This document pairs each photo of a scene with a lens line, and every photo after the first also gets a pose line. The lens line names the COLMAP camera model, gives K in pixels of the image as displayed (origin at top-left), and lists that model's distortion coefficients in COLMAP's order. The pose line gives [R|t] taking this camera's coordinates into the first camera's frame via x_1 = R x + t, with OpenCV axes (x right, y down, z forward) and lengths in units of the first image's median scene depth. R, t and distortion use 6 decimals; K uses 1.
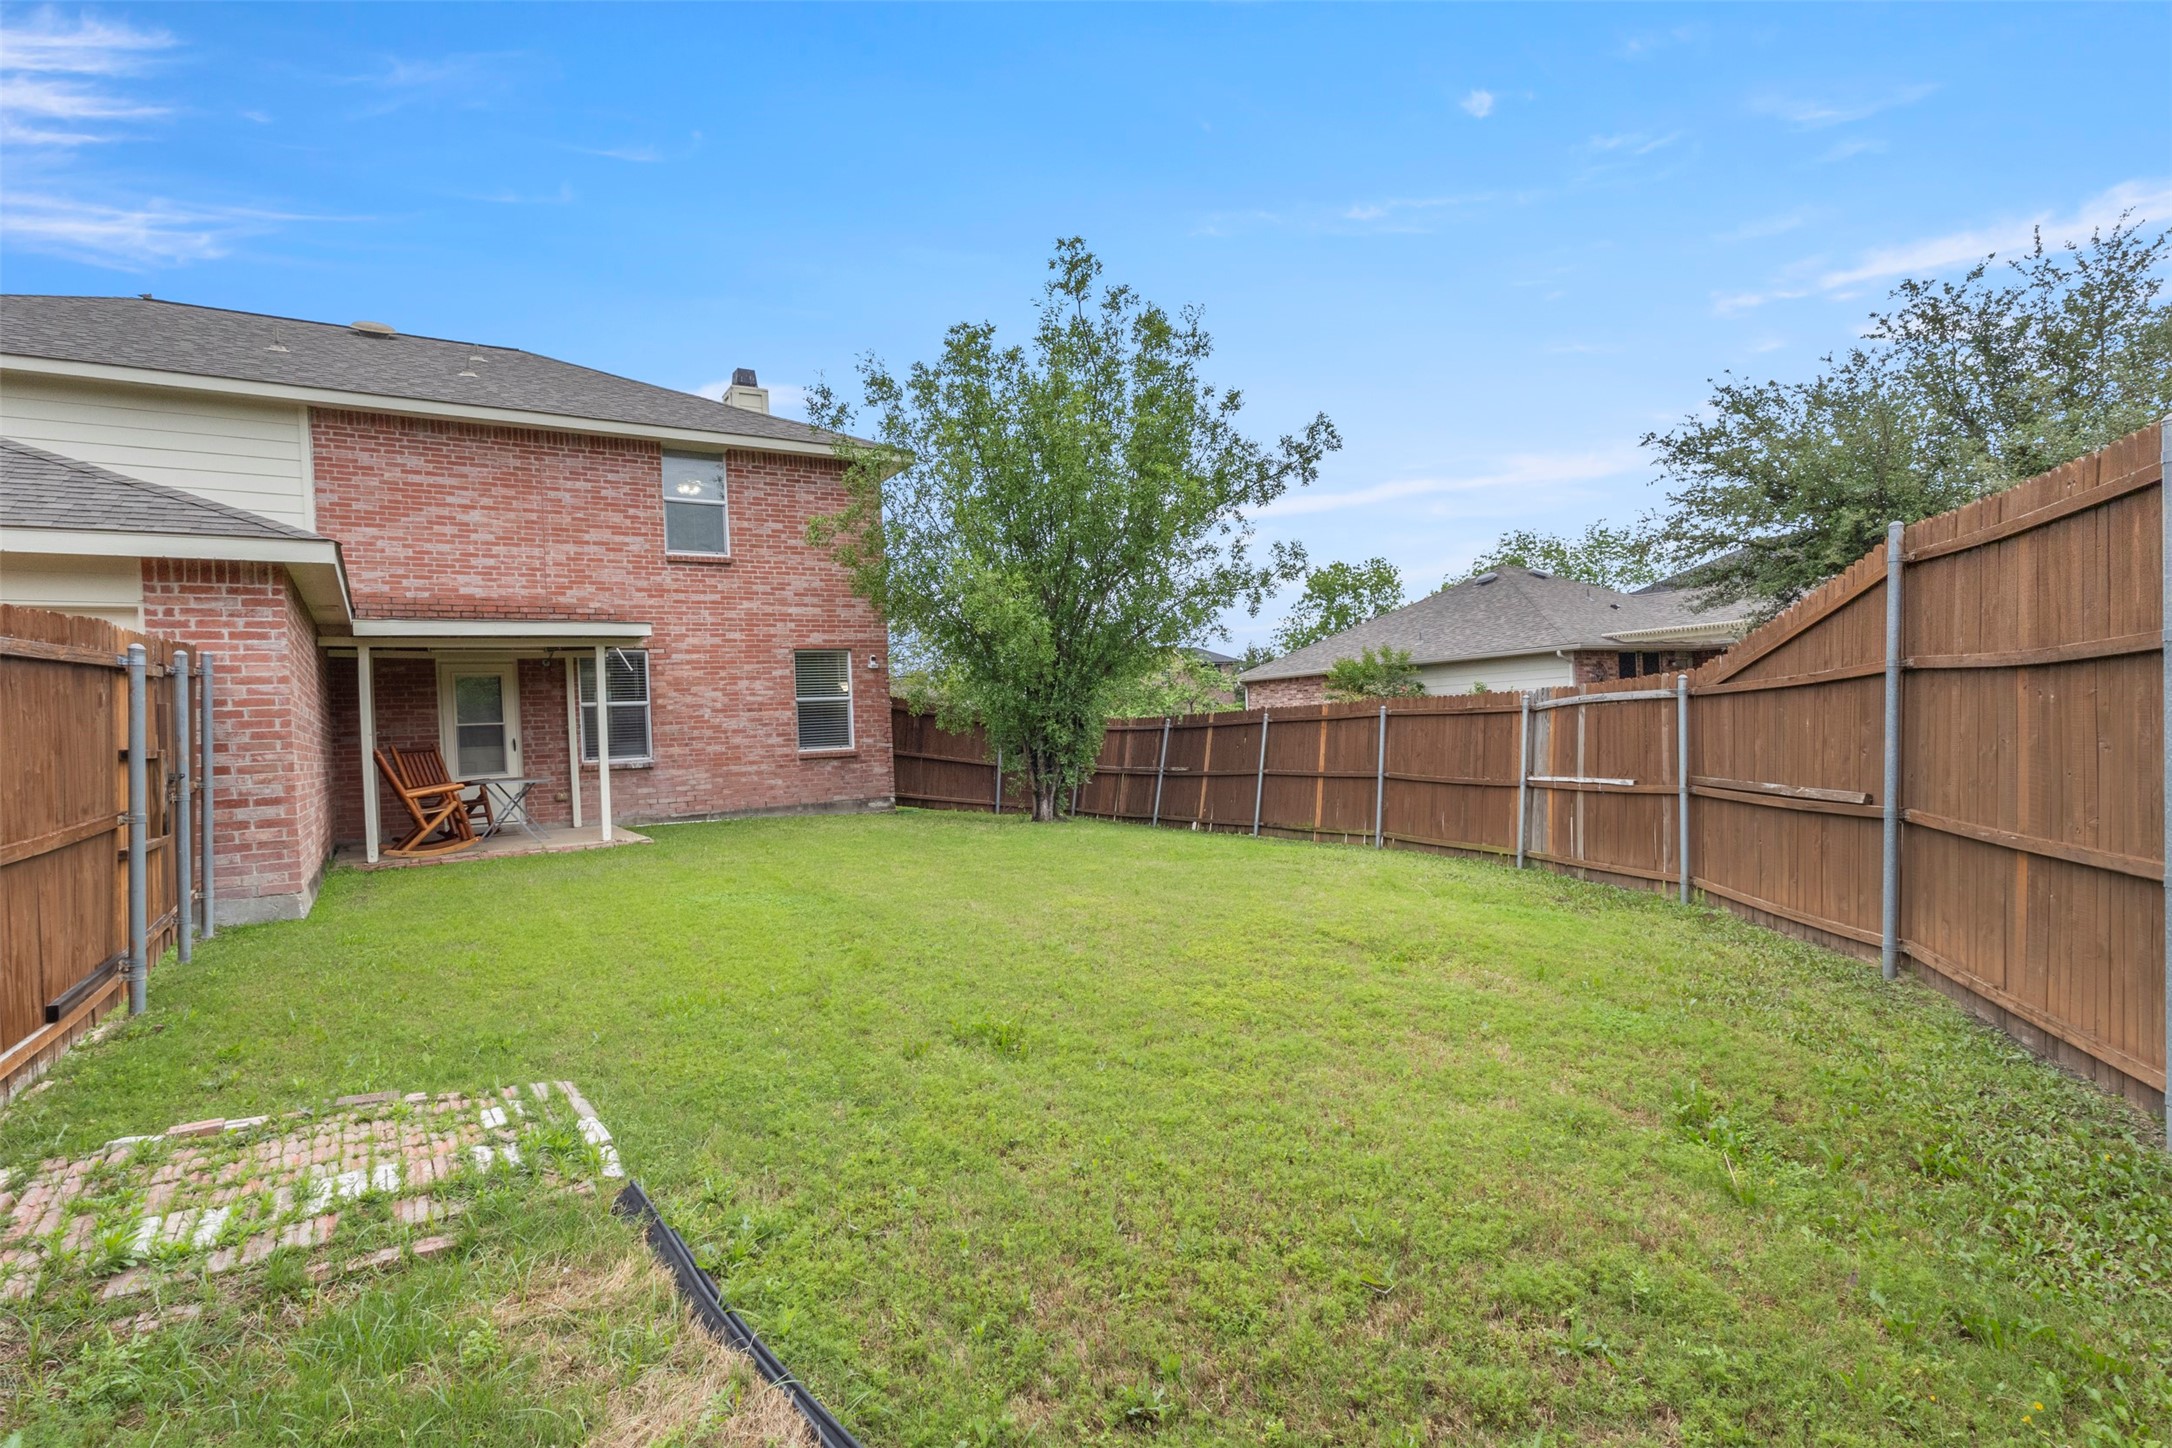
lens RADIAL K [[1023.0, 0, 1102.0], [0, 1023.0, 733.4], [0, 0, 1]] dist [0.000552, 0.002135]
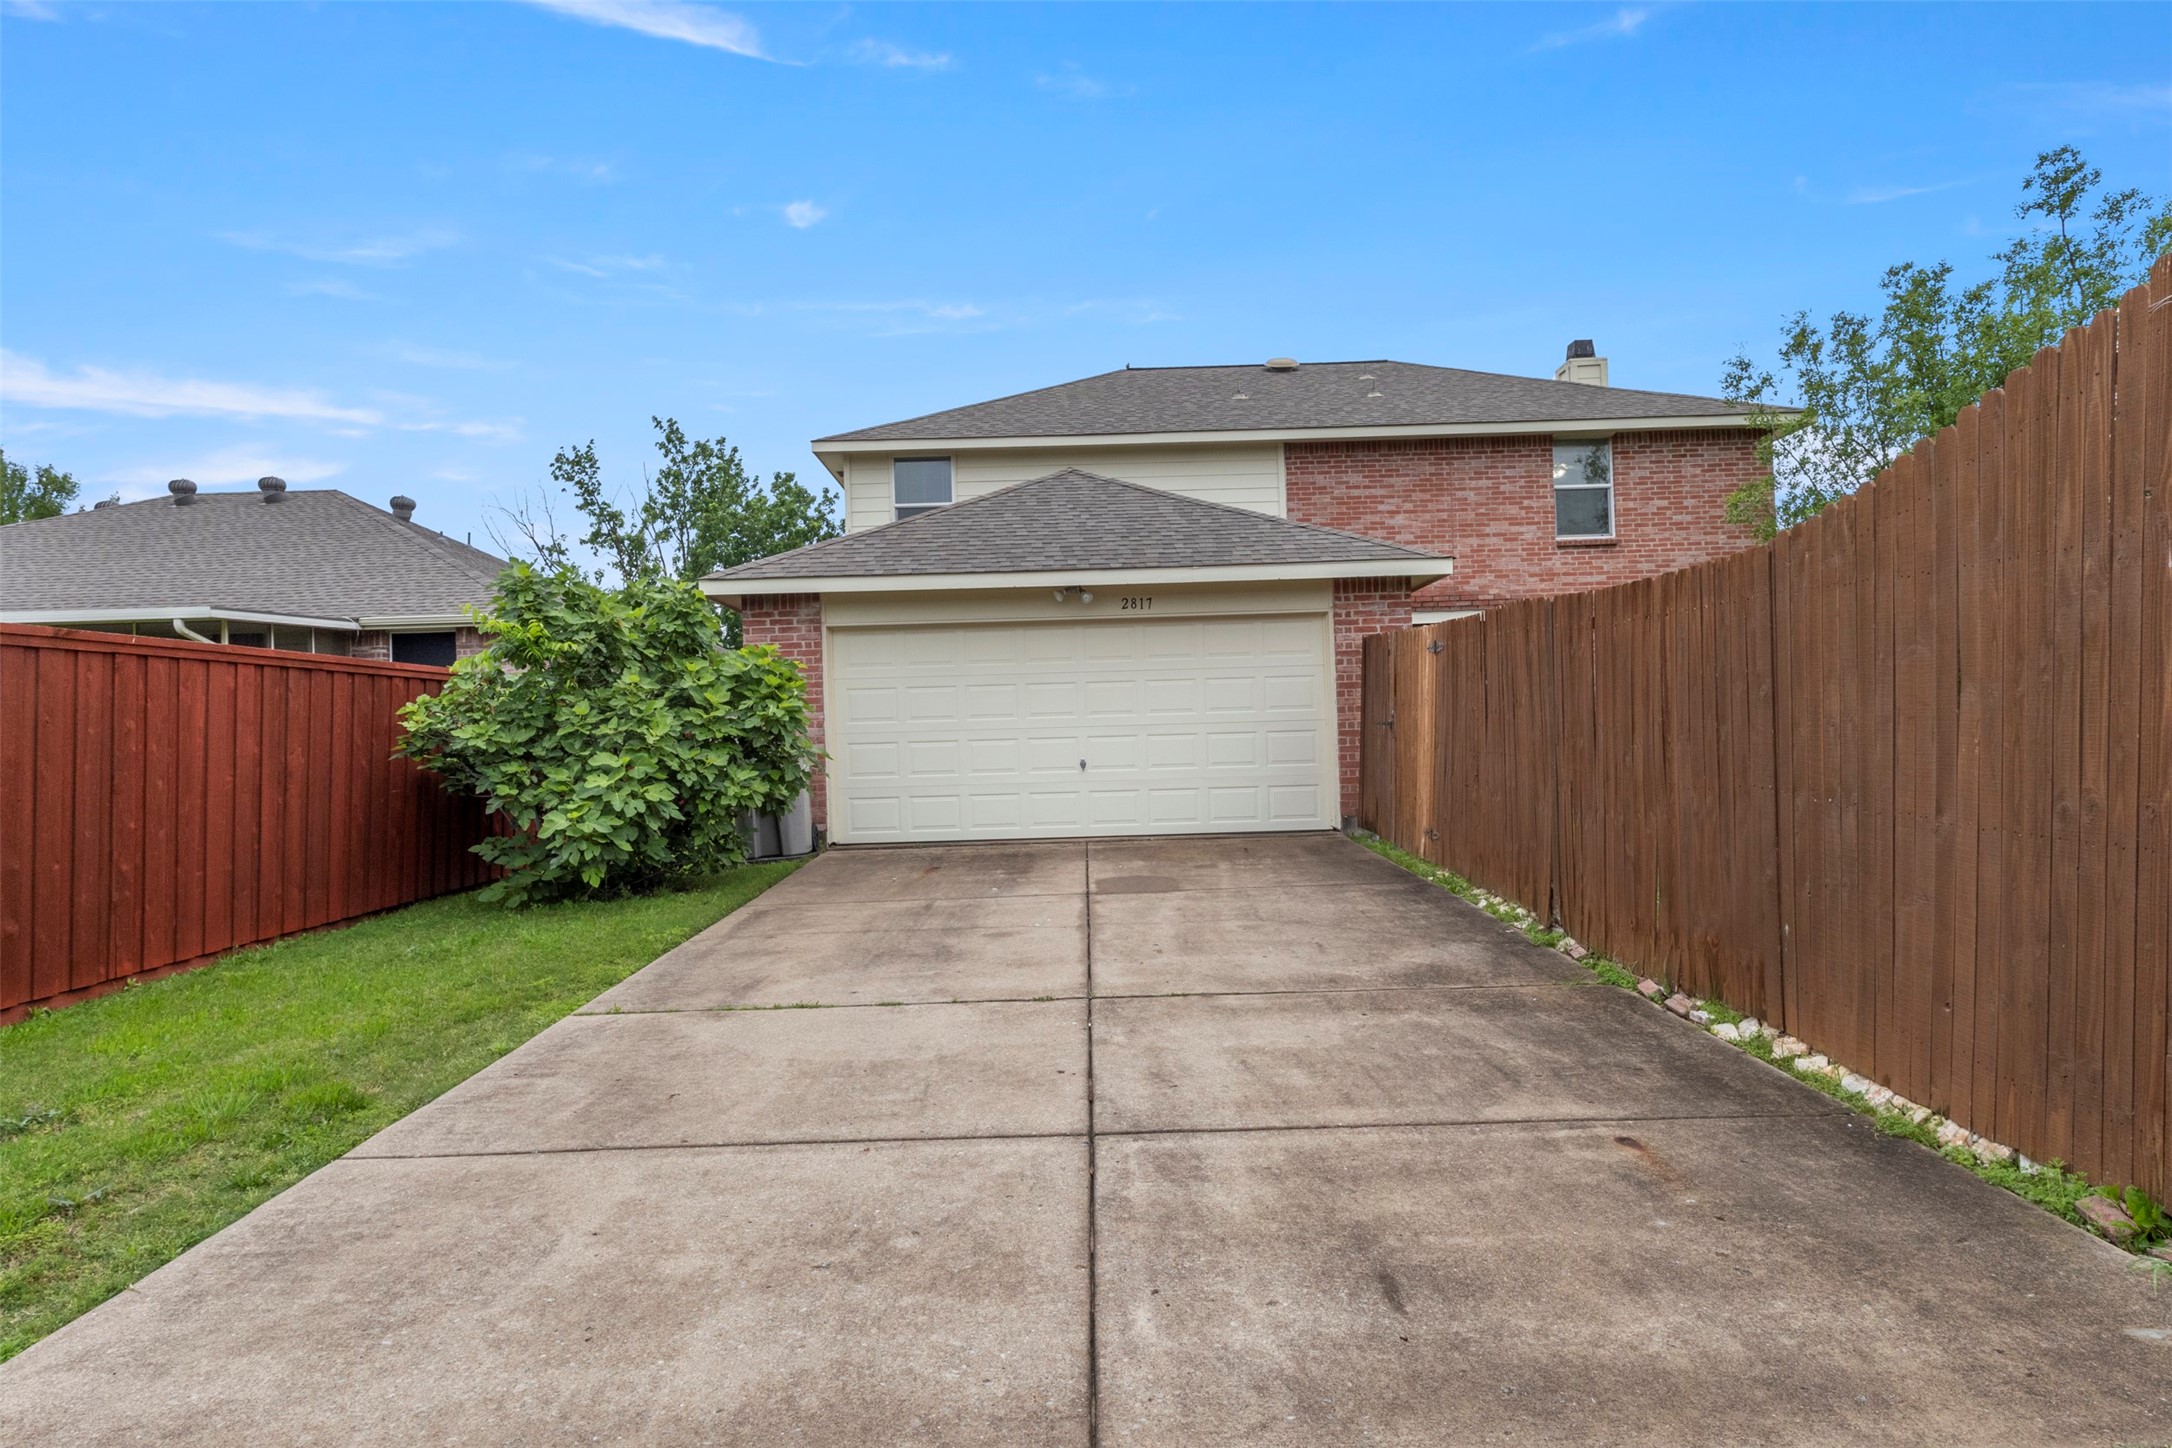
lens RADIAL K [[1262.5, 0, 1042.7], [0, 1262.5, 716.3], [0, 0, 1]] dist [0.022141, -0.015185]
pose [[0.842552, 0.007286, -0.538566, -0.168802], [-0.013331, 0.999884, -0.007328, 0.022624], [0.538450, 0.013354, 0.842552, -0.379610]]
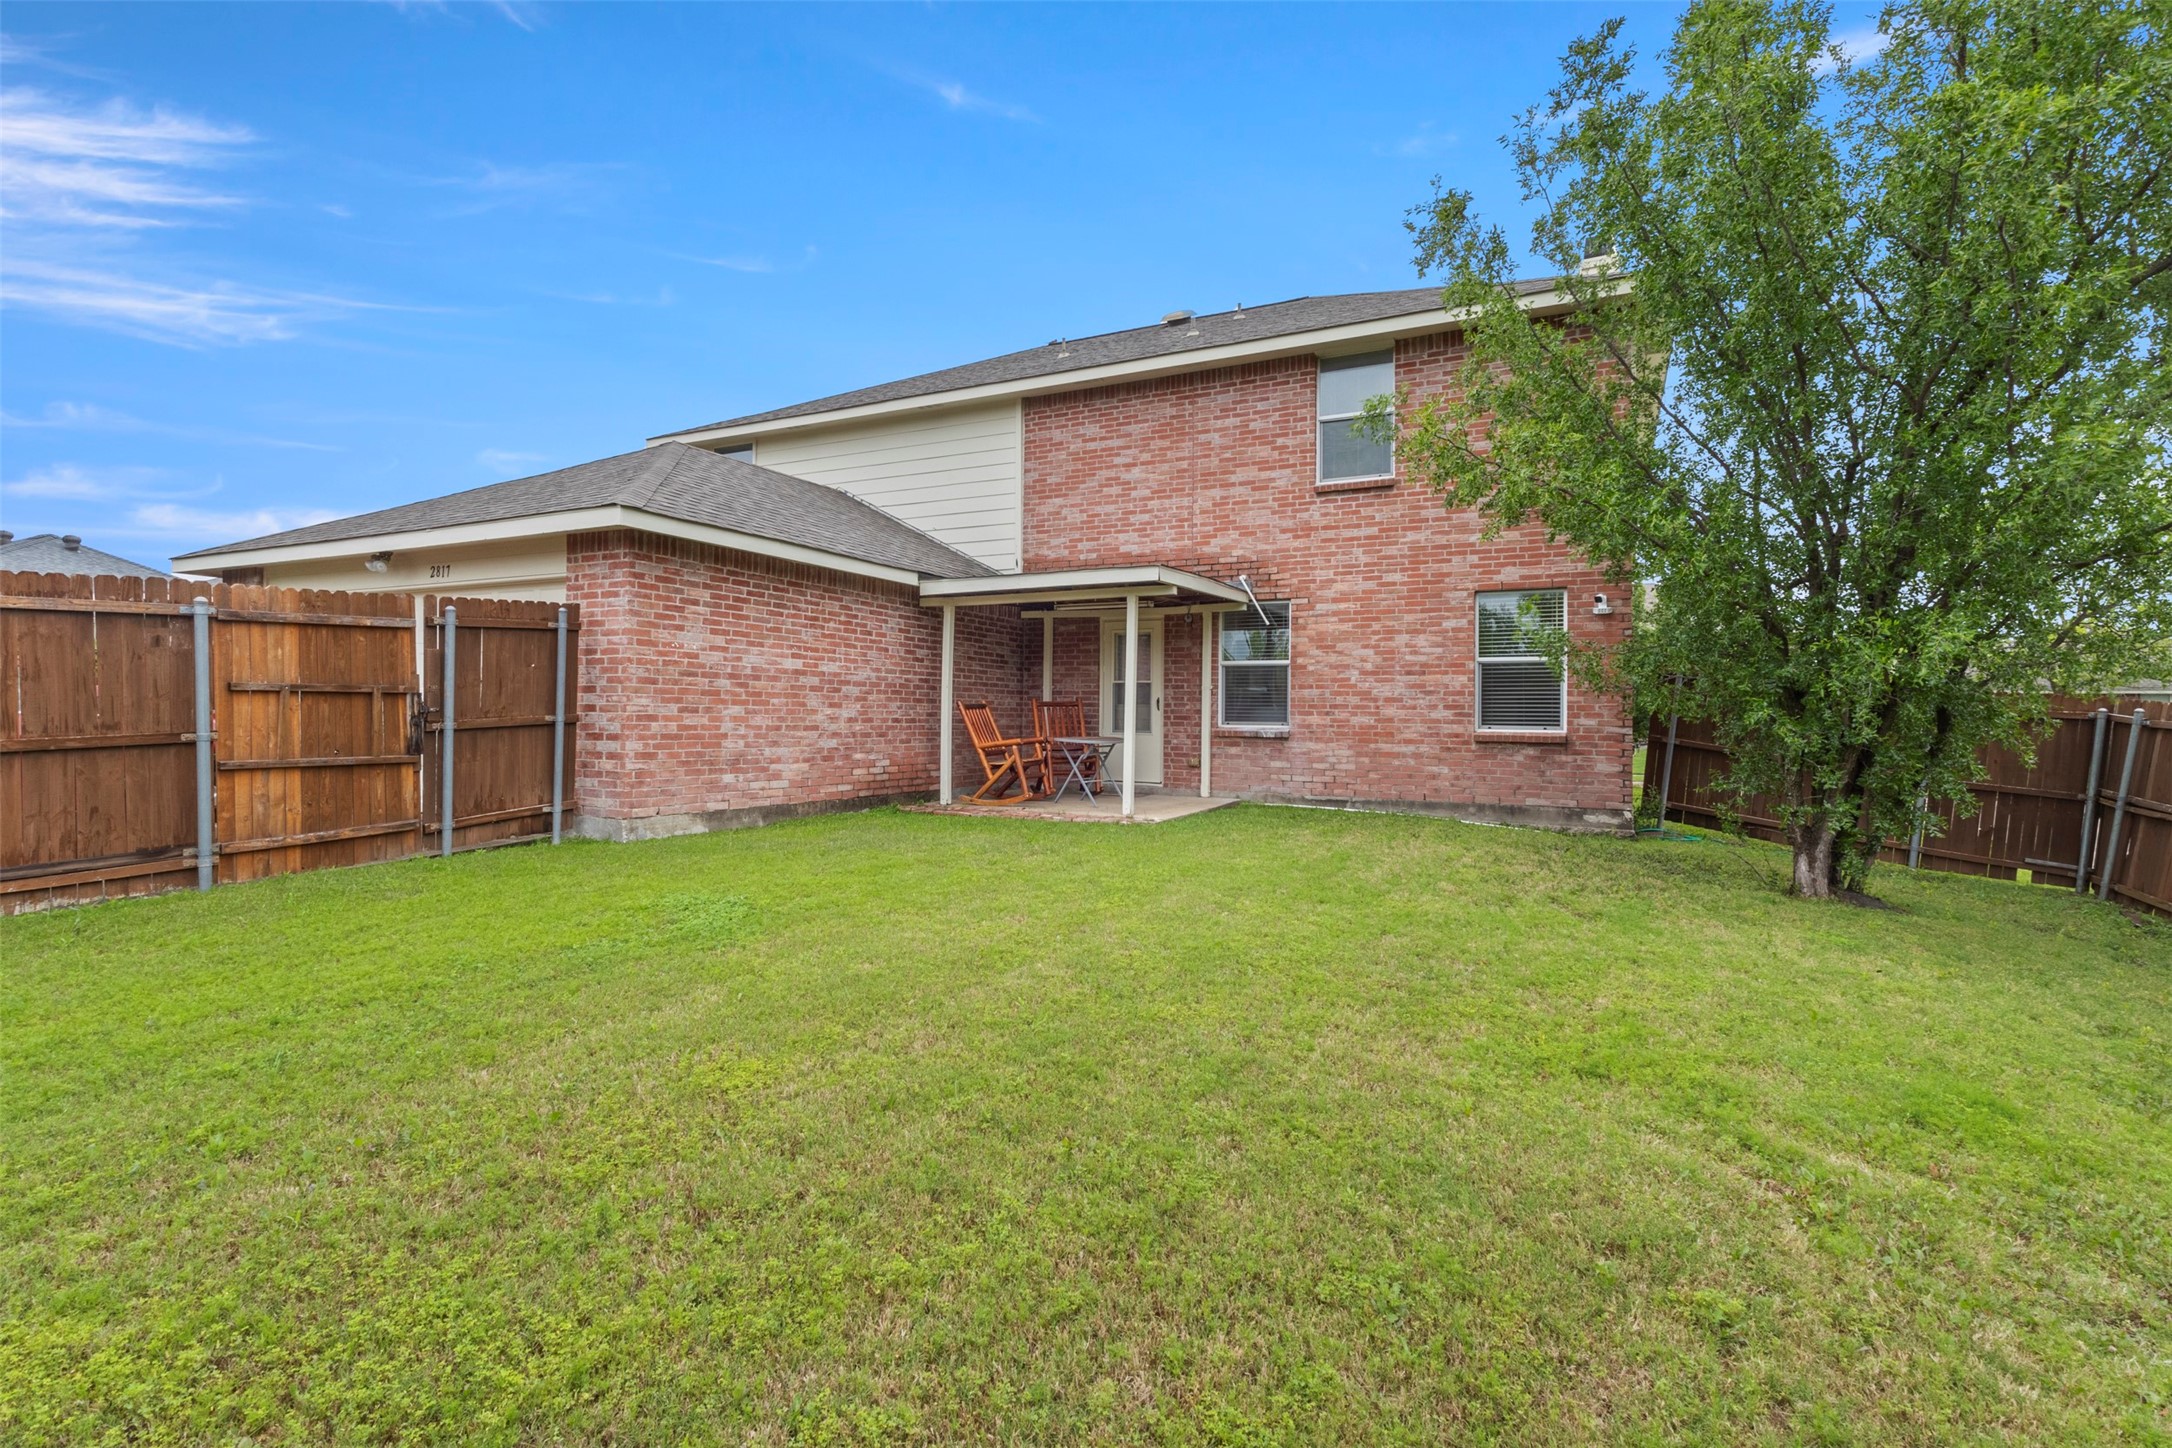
lens RADIAL K [[1023.0, 0, 991.5], [0, 1023.0, 696.6], [0, 0, 1]] dist [0.000552, 0.002135]
pose [[0.490475, 0.037559, -0.870645, 0.180530], [-0.039586, 0.999000, 0.020796, -0.009004], [0.870556, 0.024265, 0.491471, 0.362650]]
